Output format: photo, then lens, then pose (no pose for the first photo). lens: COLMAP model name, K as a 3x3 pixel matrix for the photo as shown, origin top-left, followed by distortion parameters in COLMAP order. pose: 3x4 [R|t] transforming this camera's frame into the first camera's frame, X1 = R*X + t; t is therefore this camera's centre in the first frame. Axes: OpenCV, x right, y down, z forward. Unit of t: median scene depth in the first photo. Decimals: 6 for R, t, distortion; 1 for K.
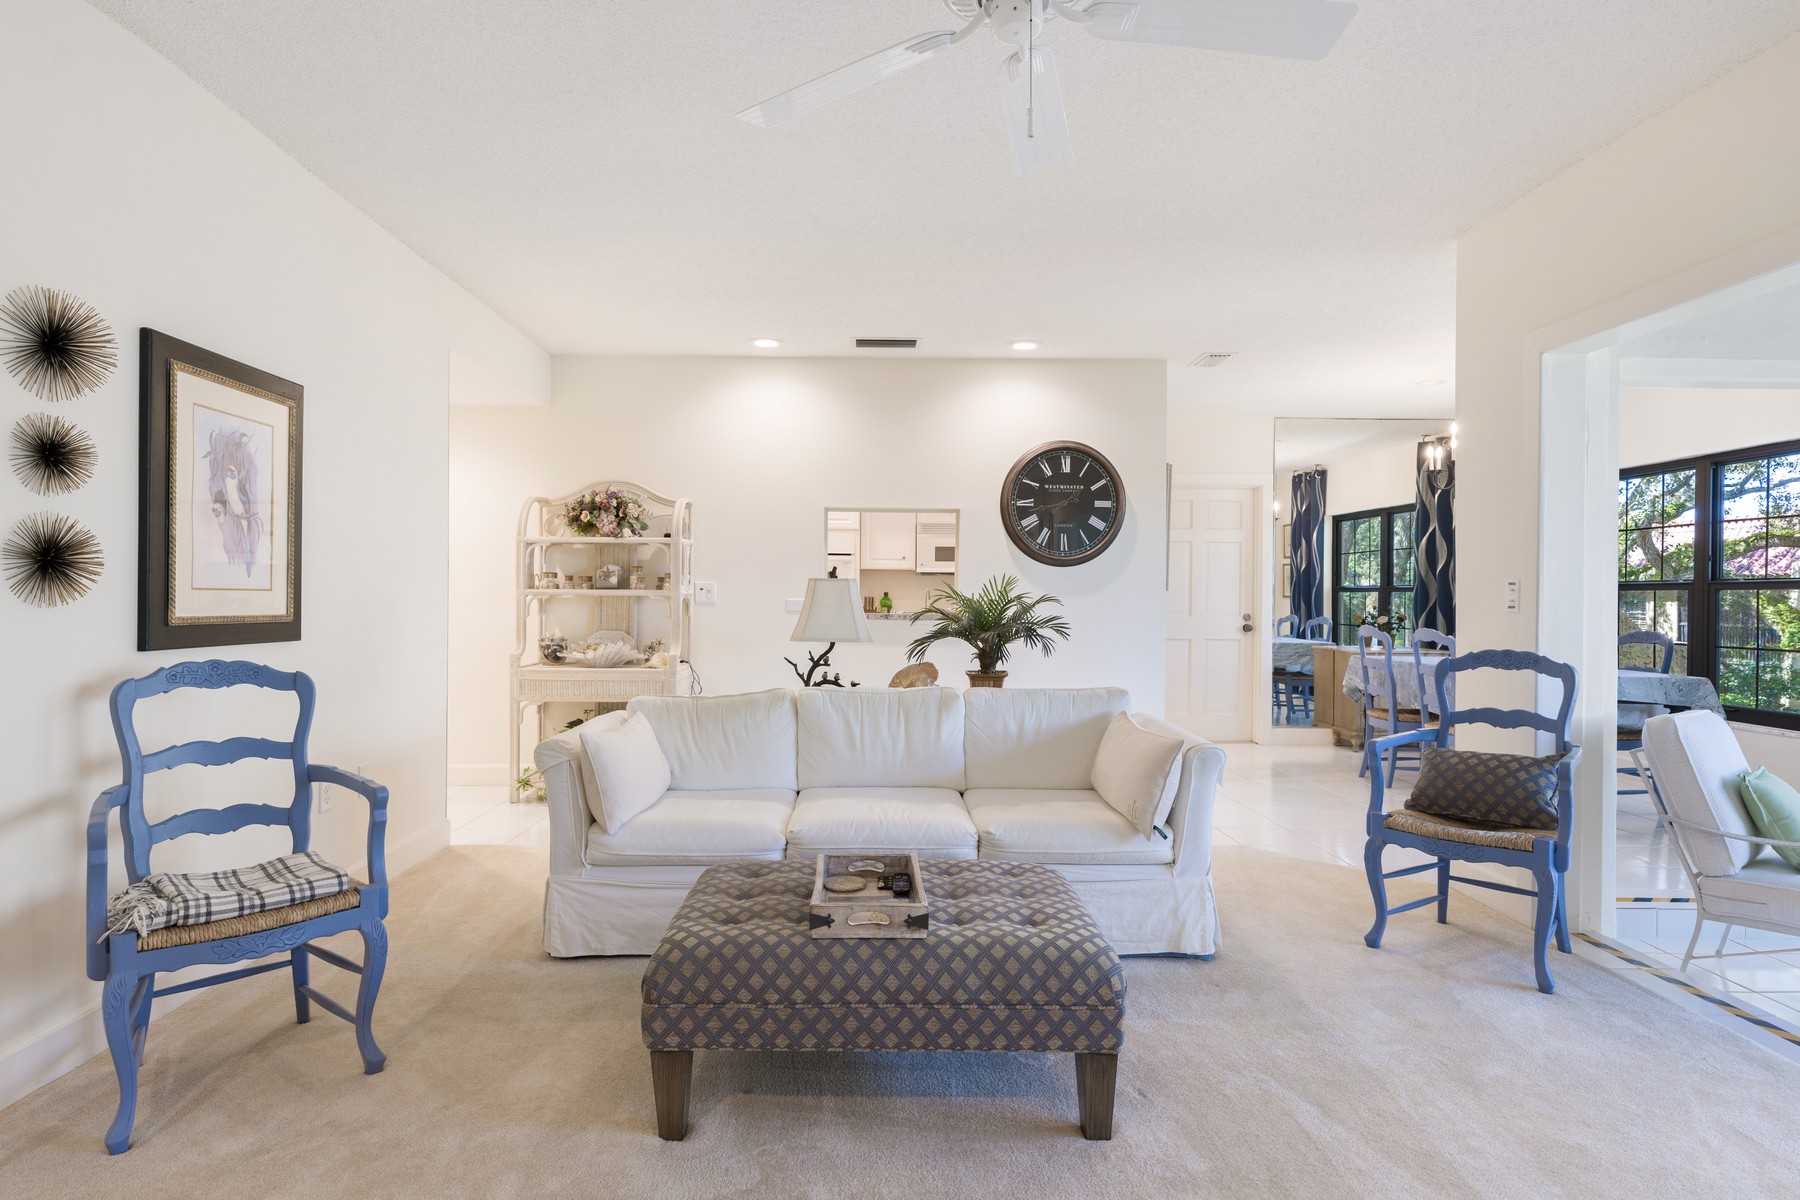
lens RADIAL K [[998.0, 0, 905.6], [0, 998.0, 593.7], [0, 0, 1]] dist [0.004789, 0.000711]
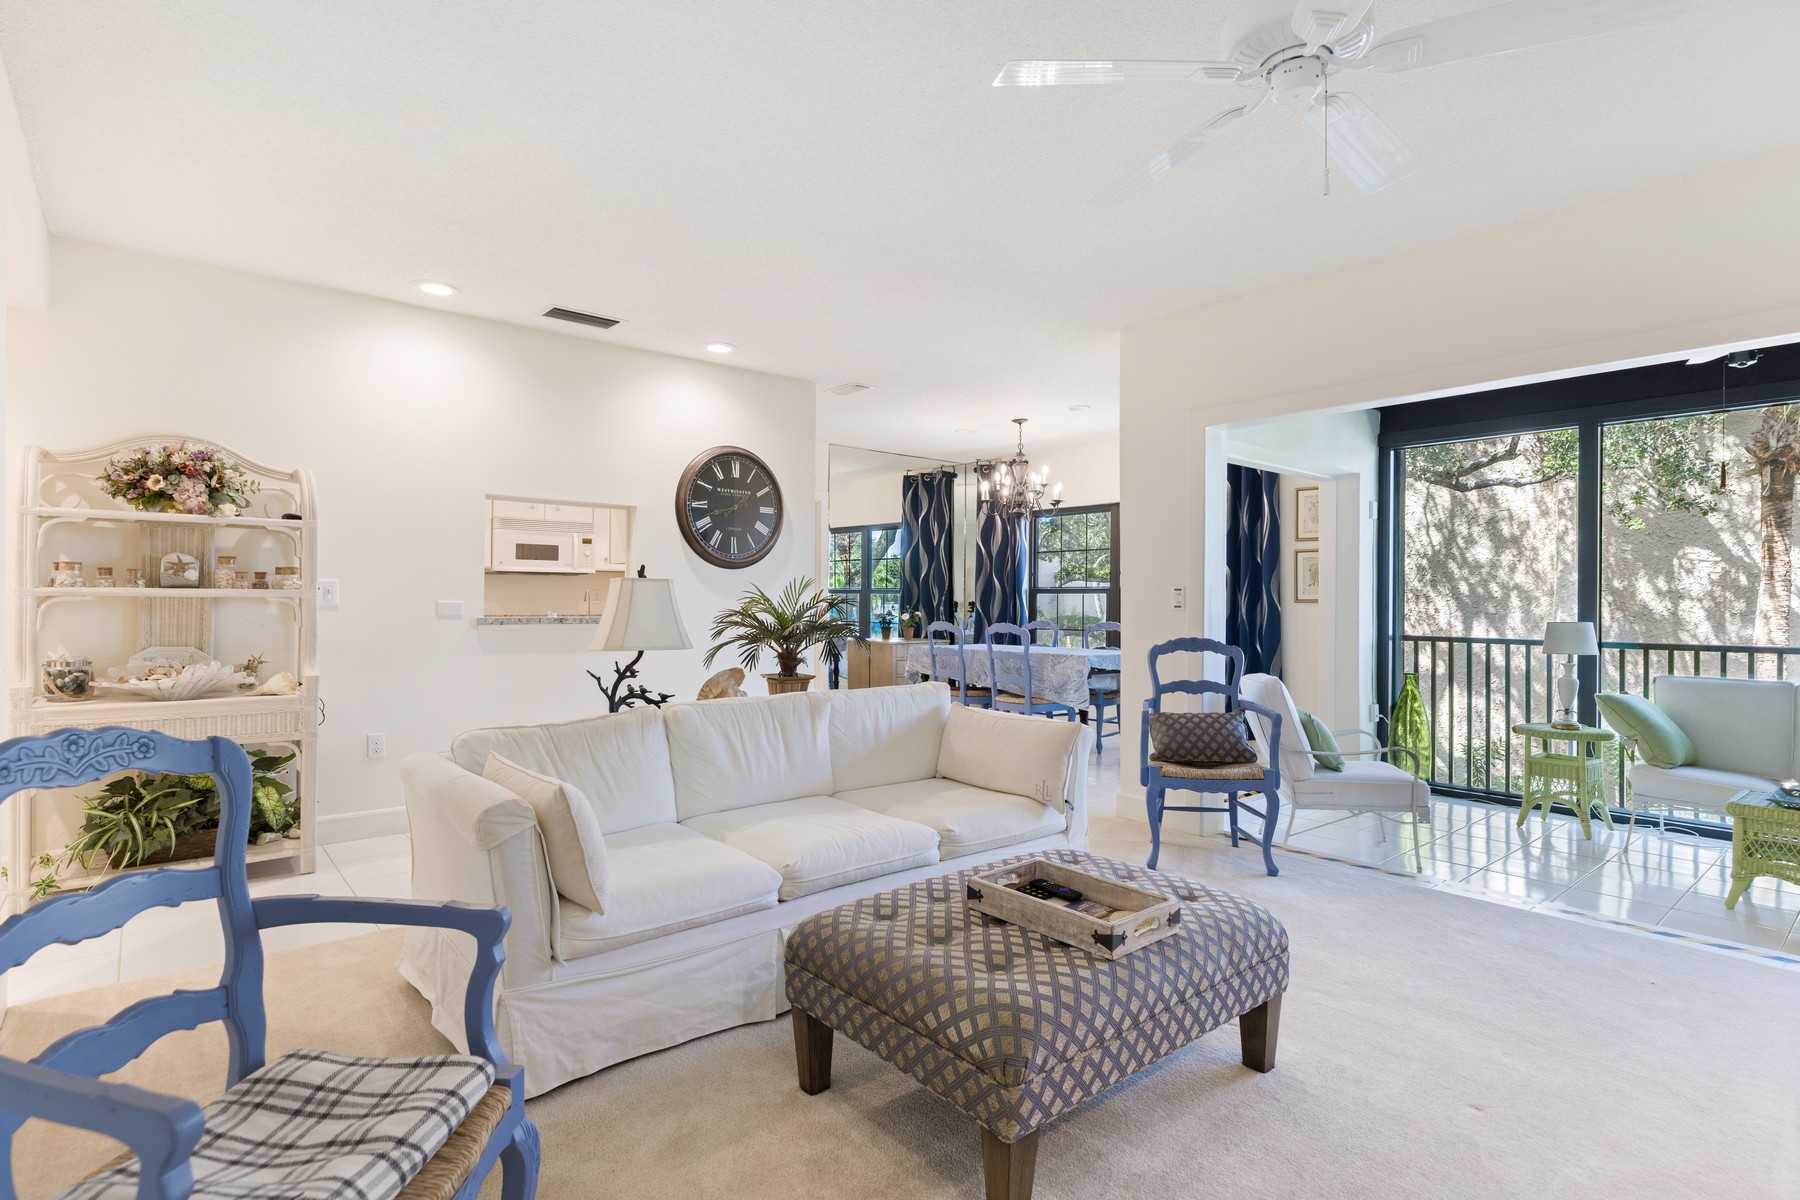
lens RADIAL K [[903.3, 0, 891.4], [0, 903.3, 593.5], [0, 0, 1]] dist [-0.001424, 0.003026]
pose [[0.769590, 0.003030, 0.638531, -0.412061], [-0.002936, 0.999995, -0.001207, -0.001588], [-0.638532, -0.000946, 0.769595, 0.241399]]
